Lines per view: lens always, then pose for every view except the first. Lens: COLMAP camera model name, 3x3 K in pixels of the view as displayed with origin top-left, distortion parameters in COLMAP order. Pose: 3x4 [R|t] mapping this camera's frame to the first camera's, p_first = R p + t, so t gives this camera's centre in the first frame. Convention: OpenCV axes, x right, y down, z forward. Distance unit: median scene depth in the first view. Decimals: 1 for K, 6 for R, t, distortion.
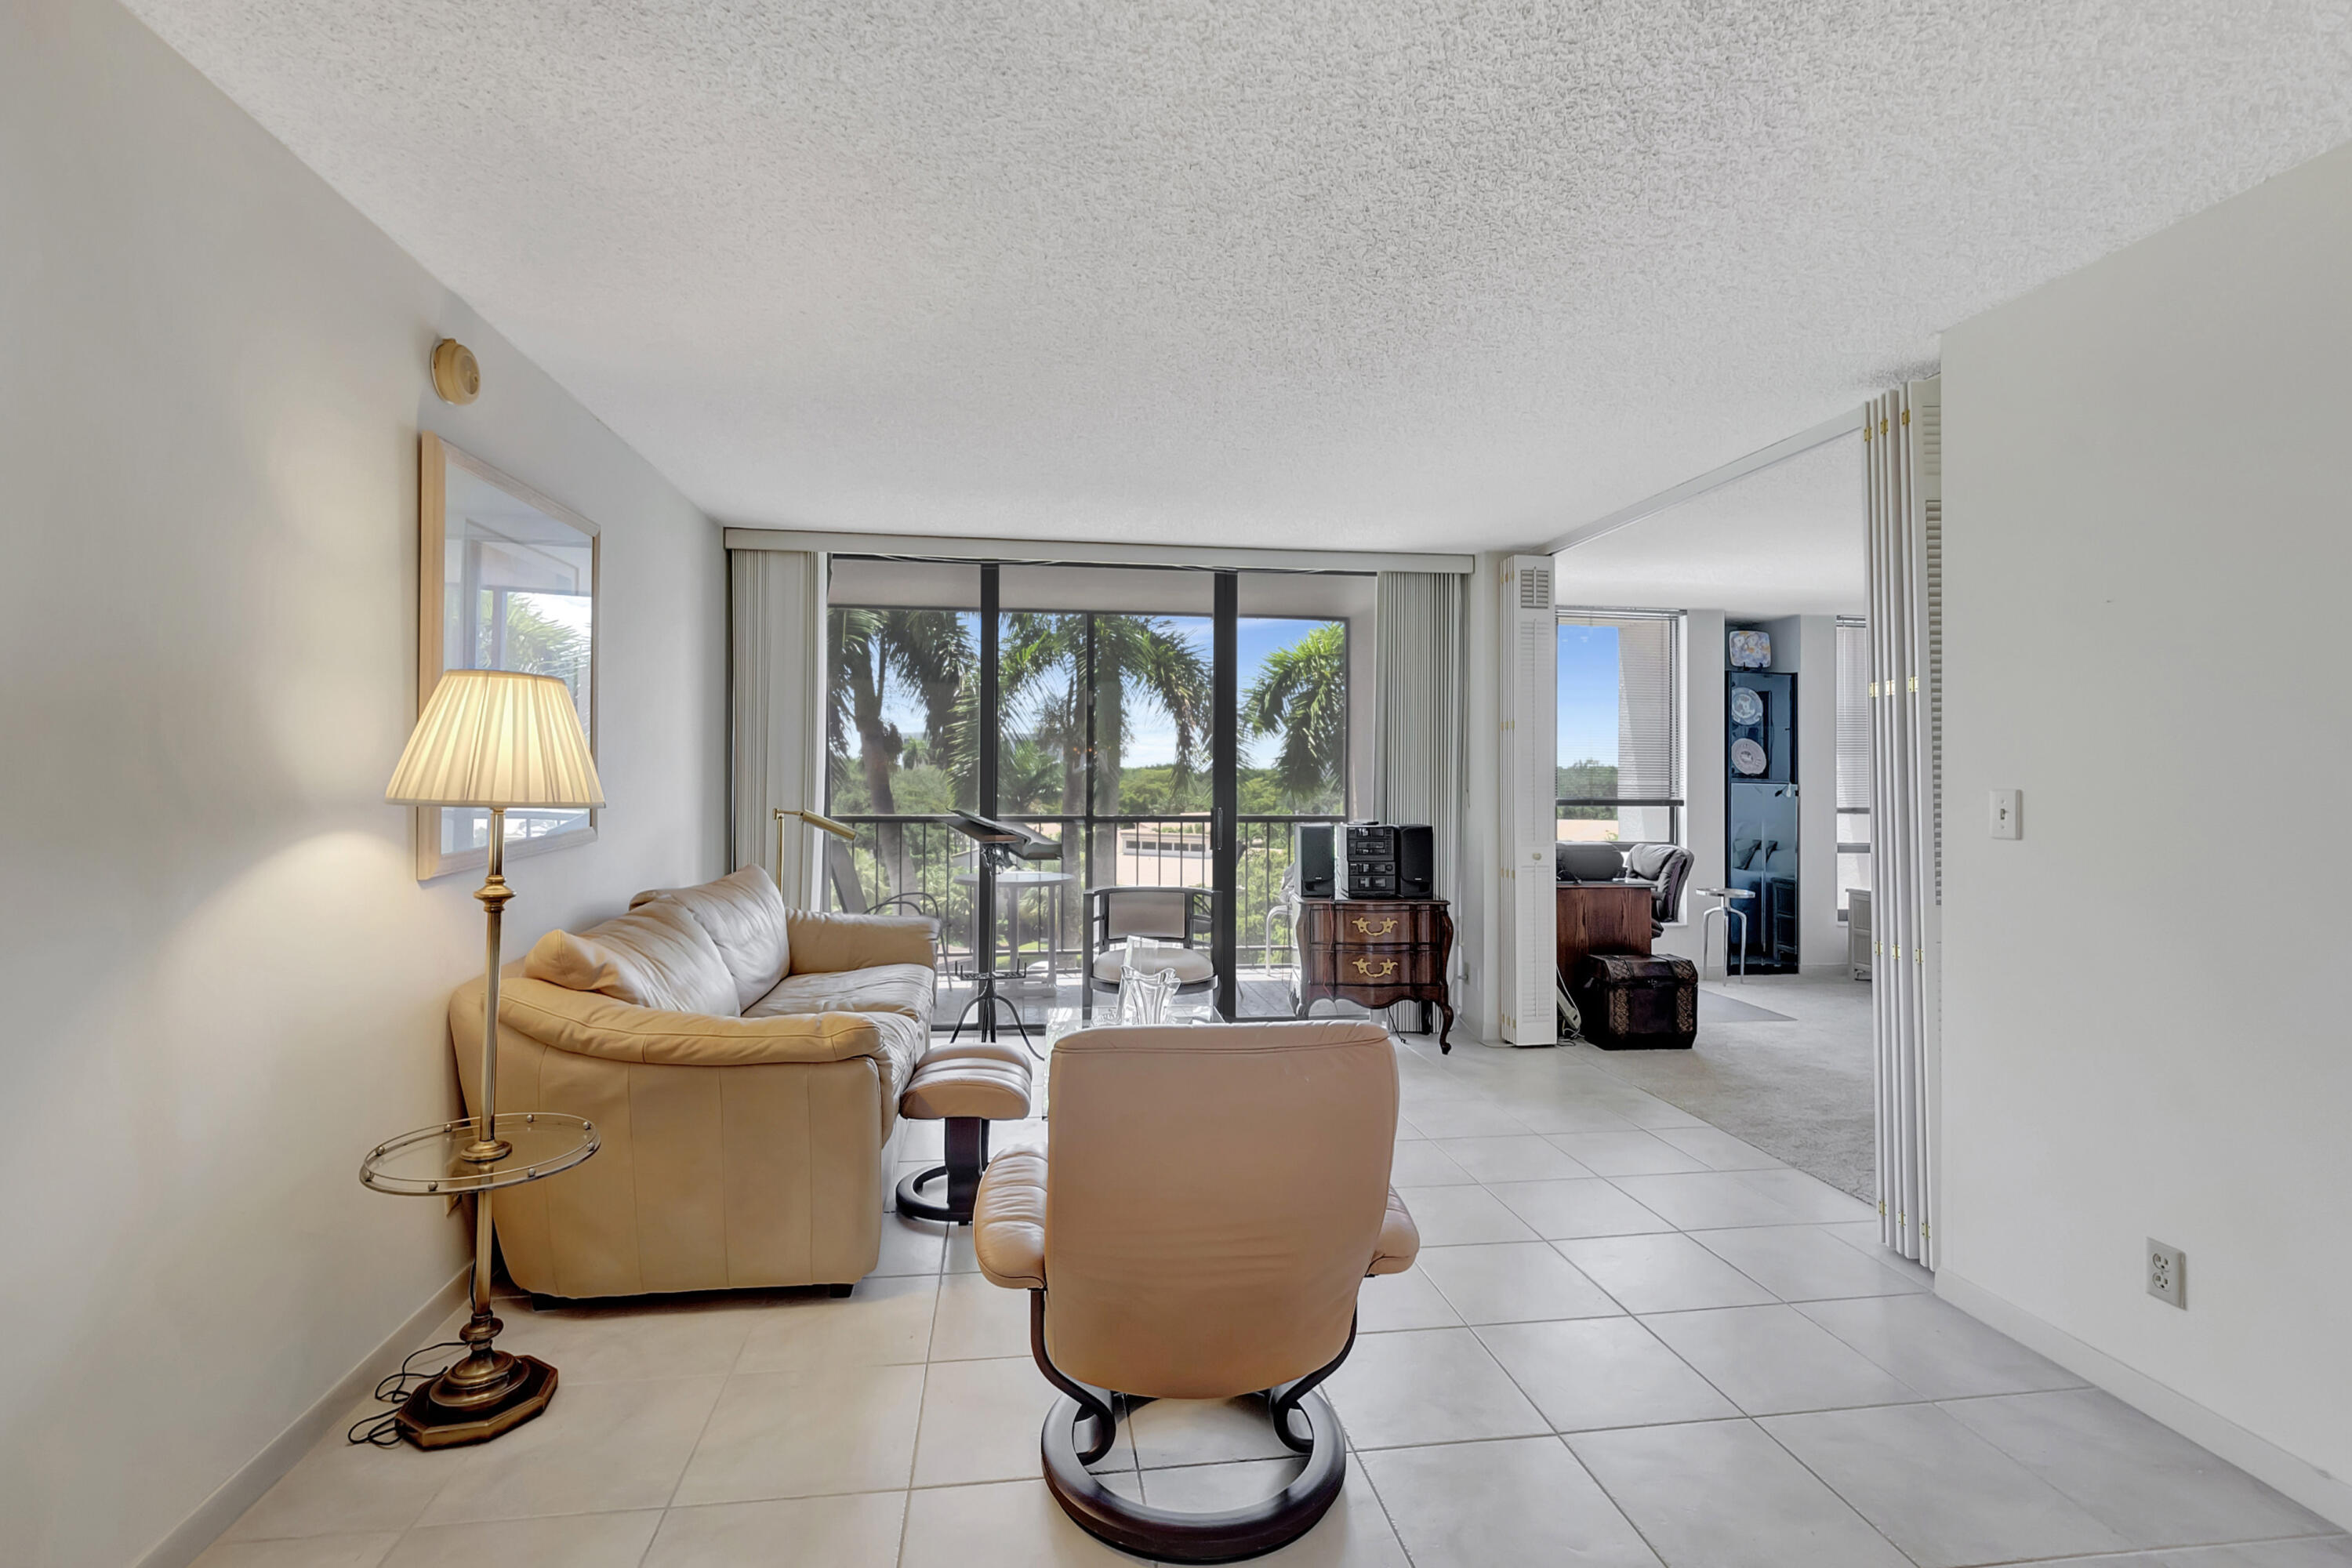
lens RADIAL K [[1058.4, 0, 1168.4], [0, 1058.4, 755.0], [0, 0, 1]] dist [-0.003022, -0.000141]
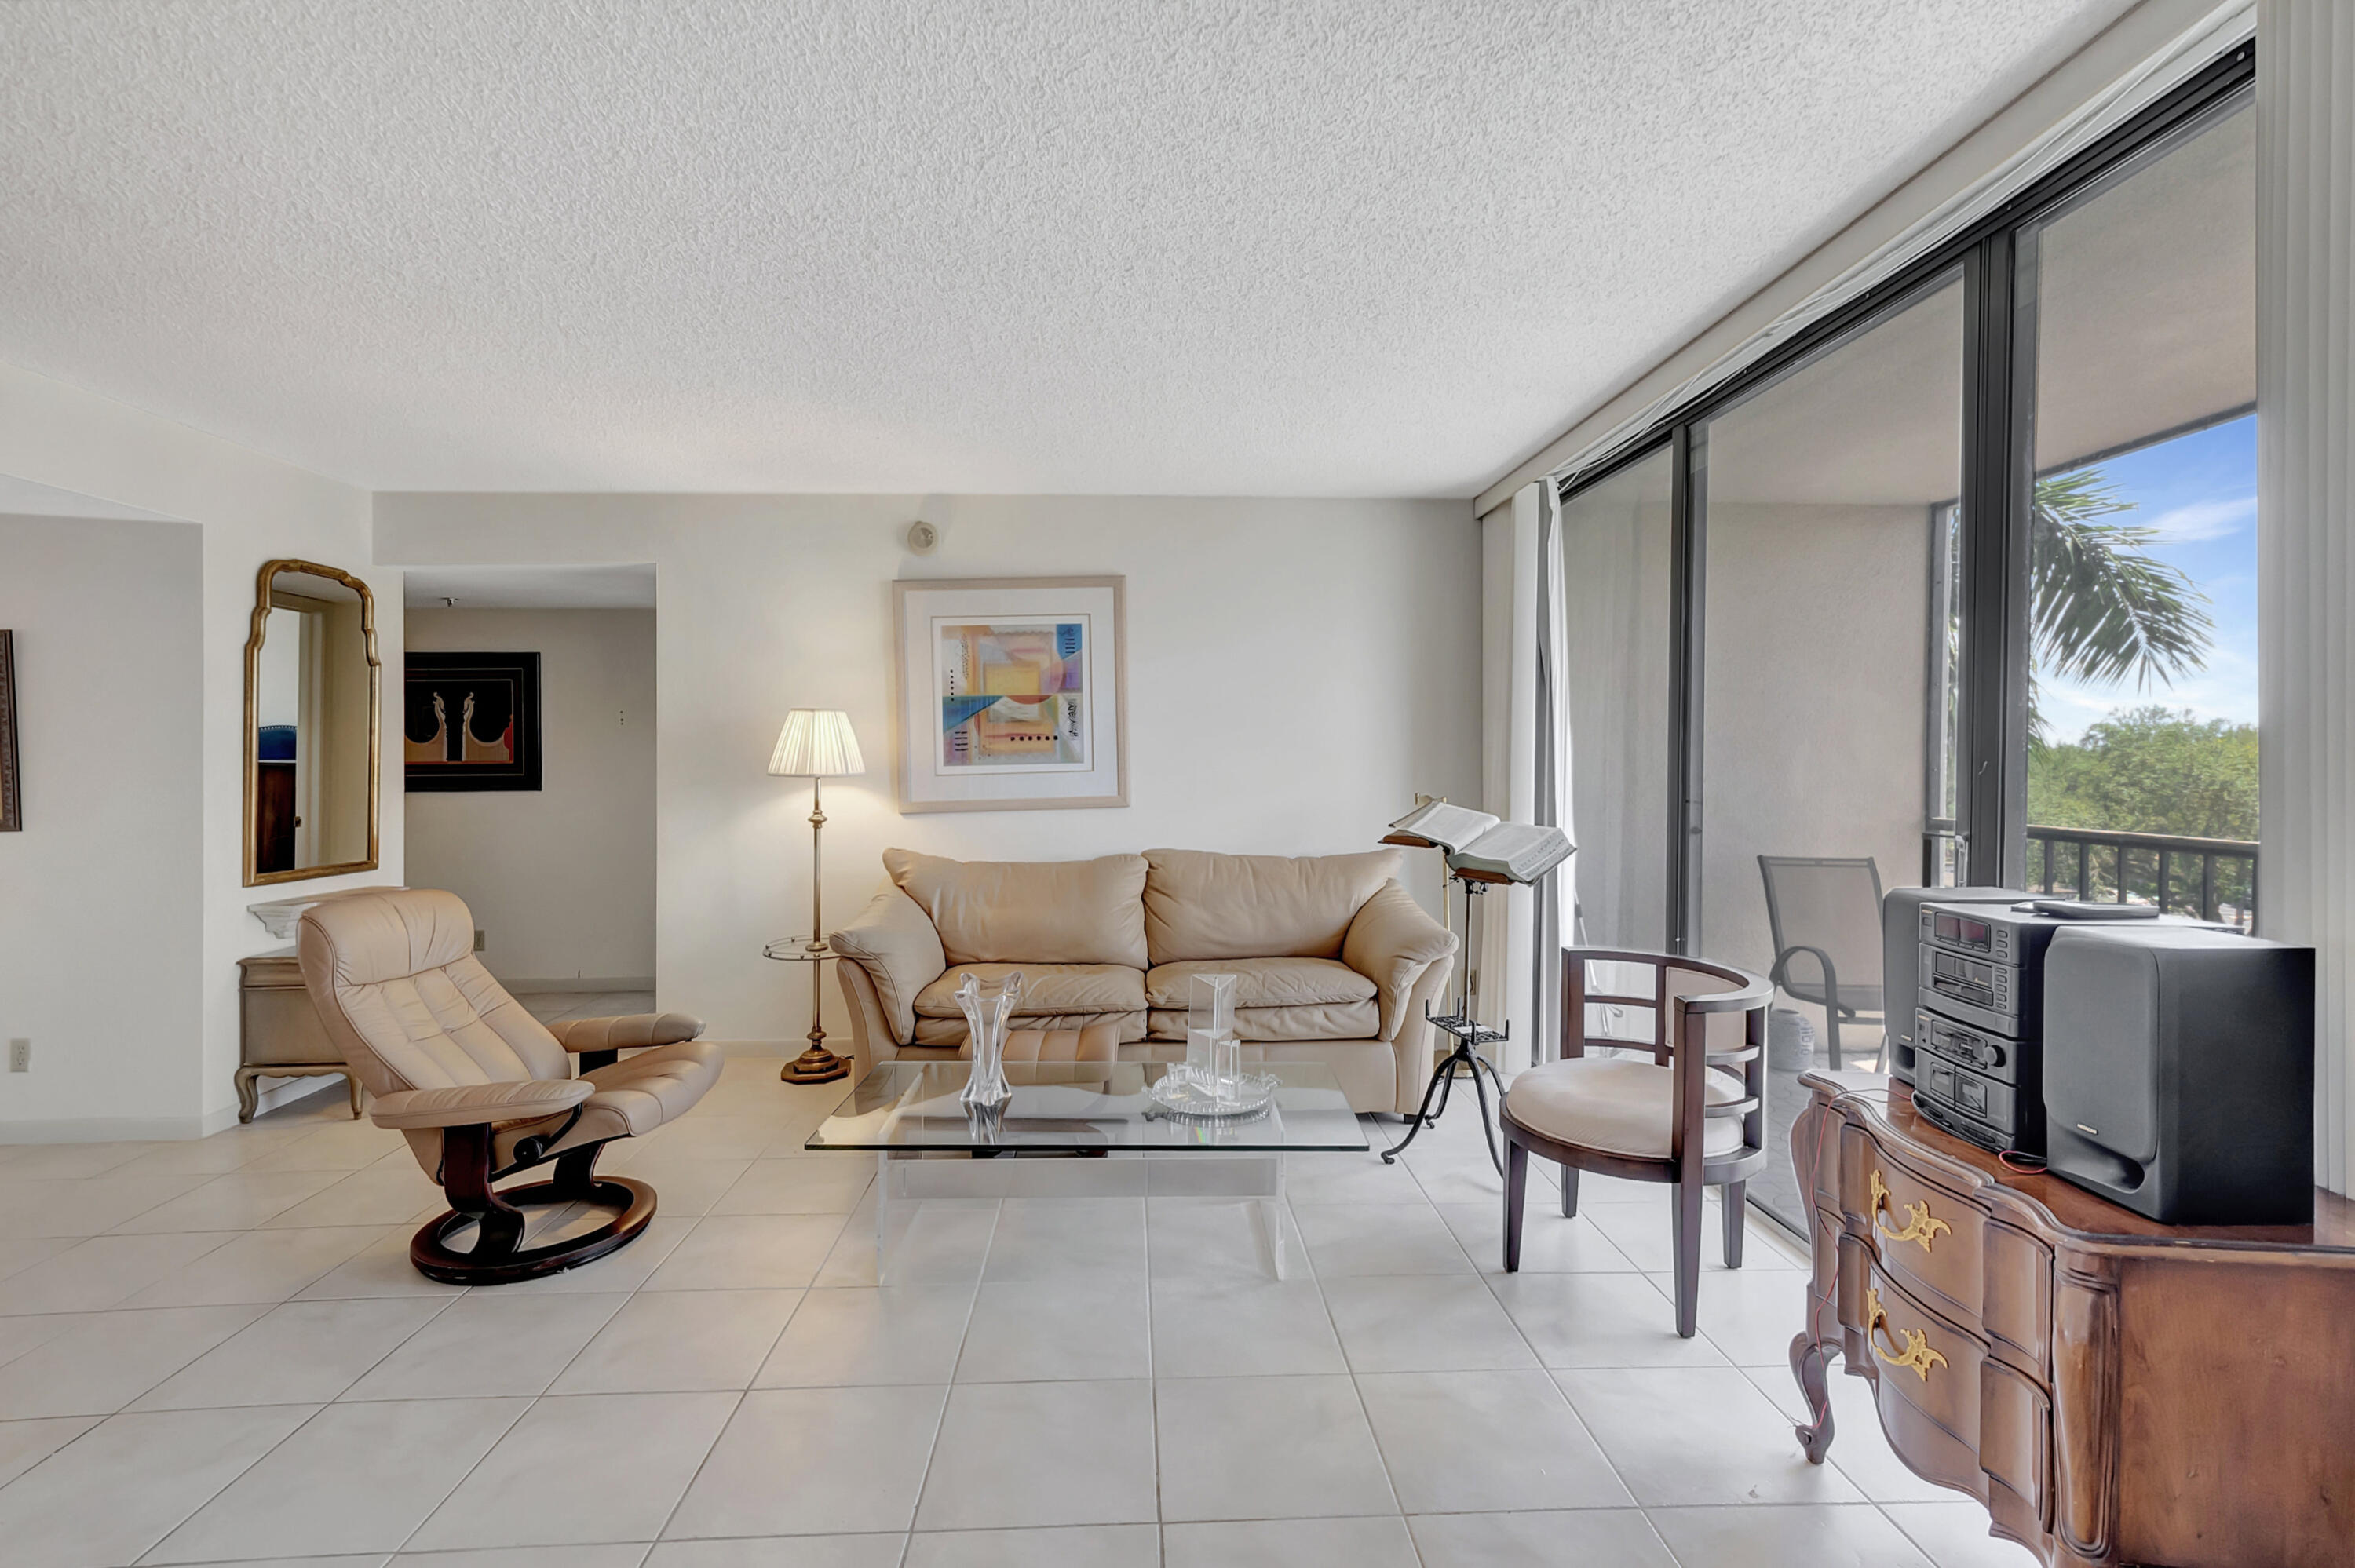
lens RADIAL K [[1048.3, 0, 1181.1], [0, 1048.3, 752.5], [0, 0, 1]] dist [-0.001863, 0.004393]
pose [[-0.094157, -0.006640, -0.995535, 0.513451], [0.020495, 0.999753, -0.008607, 0.015339], [0.995346, -0.021214, -0.093997, 0.762519]]
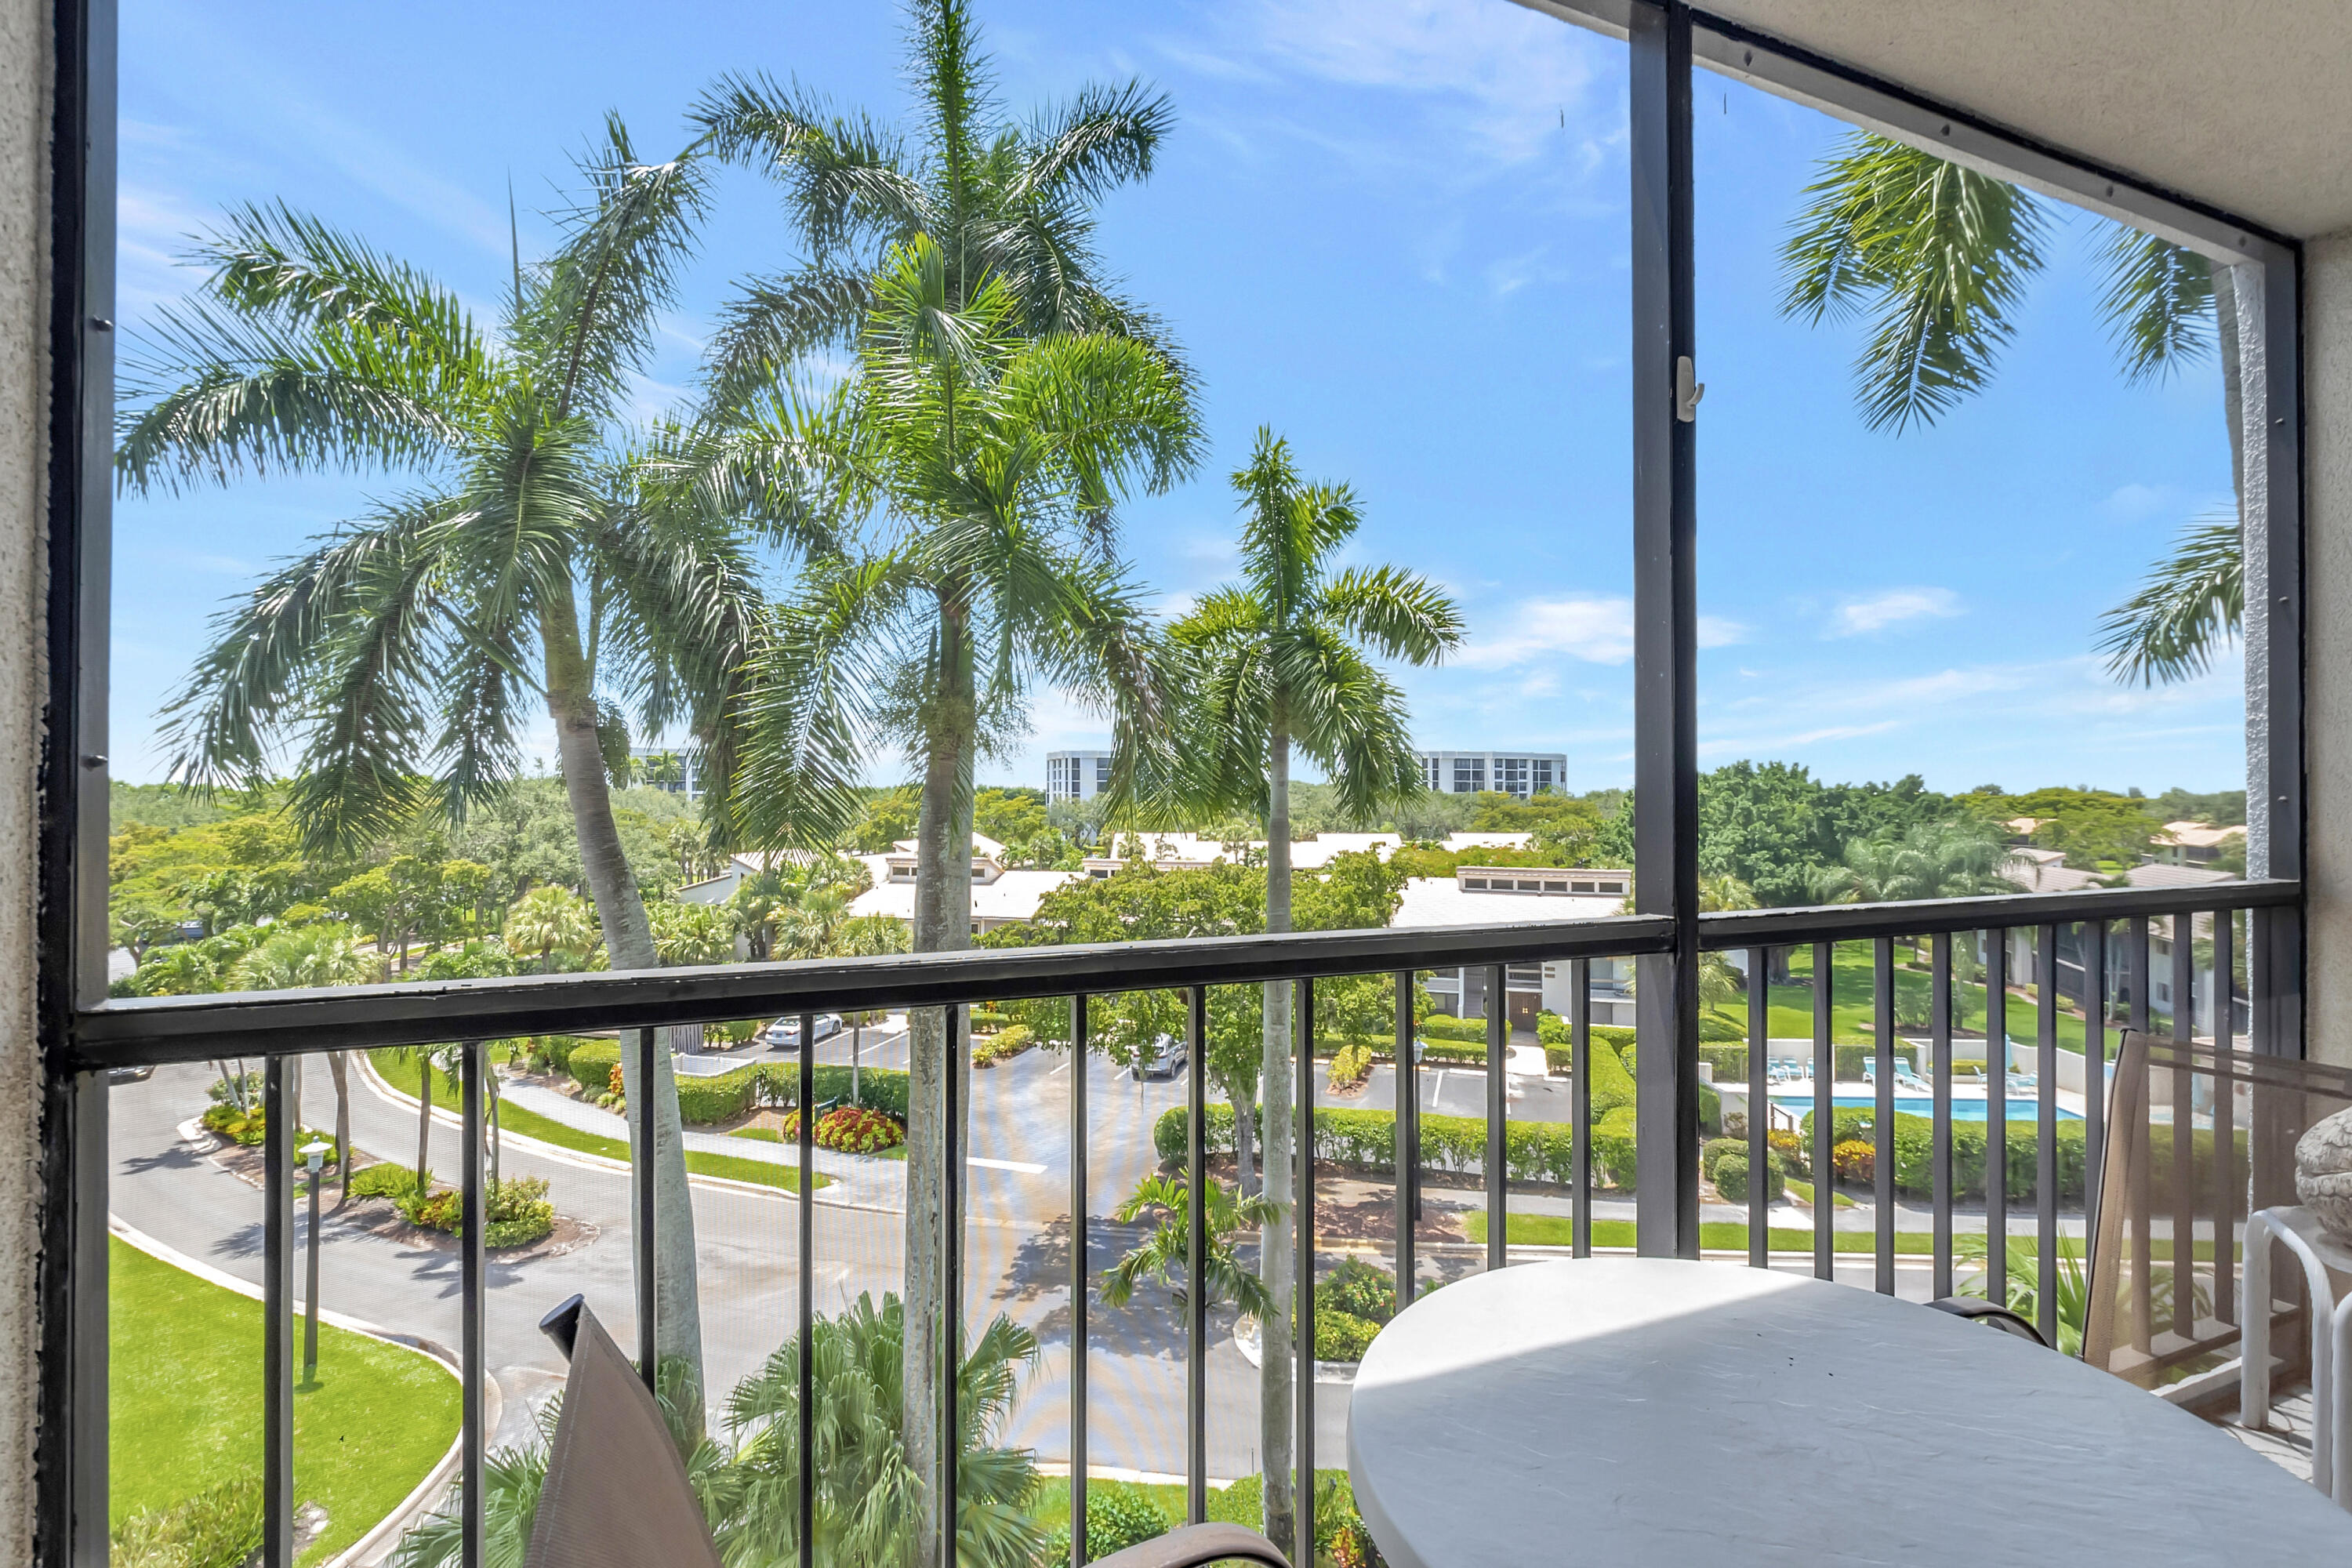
lens RADIAL K [[1055.6, 0, 1175.5], [0, 1055.6, 778.2], [0, 0, 1]] dist [0.009842, -0.010590]
pose [[0.970444, -0.003516, 0.241302, -0.311130], [0.001867, 0.999973, 0.007064, 0.036776], [-0.241320, -0.006405, 0.970424, 1.095472]]
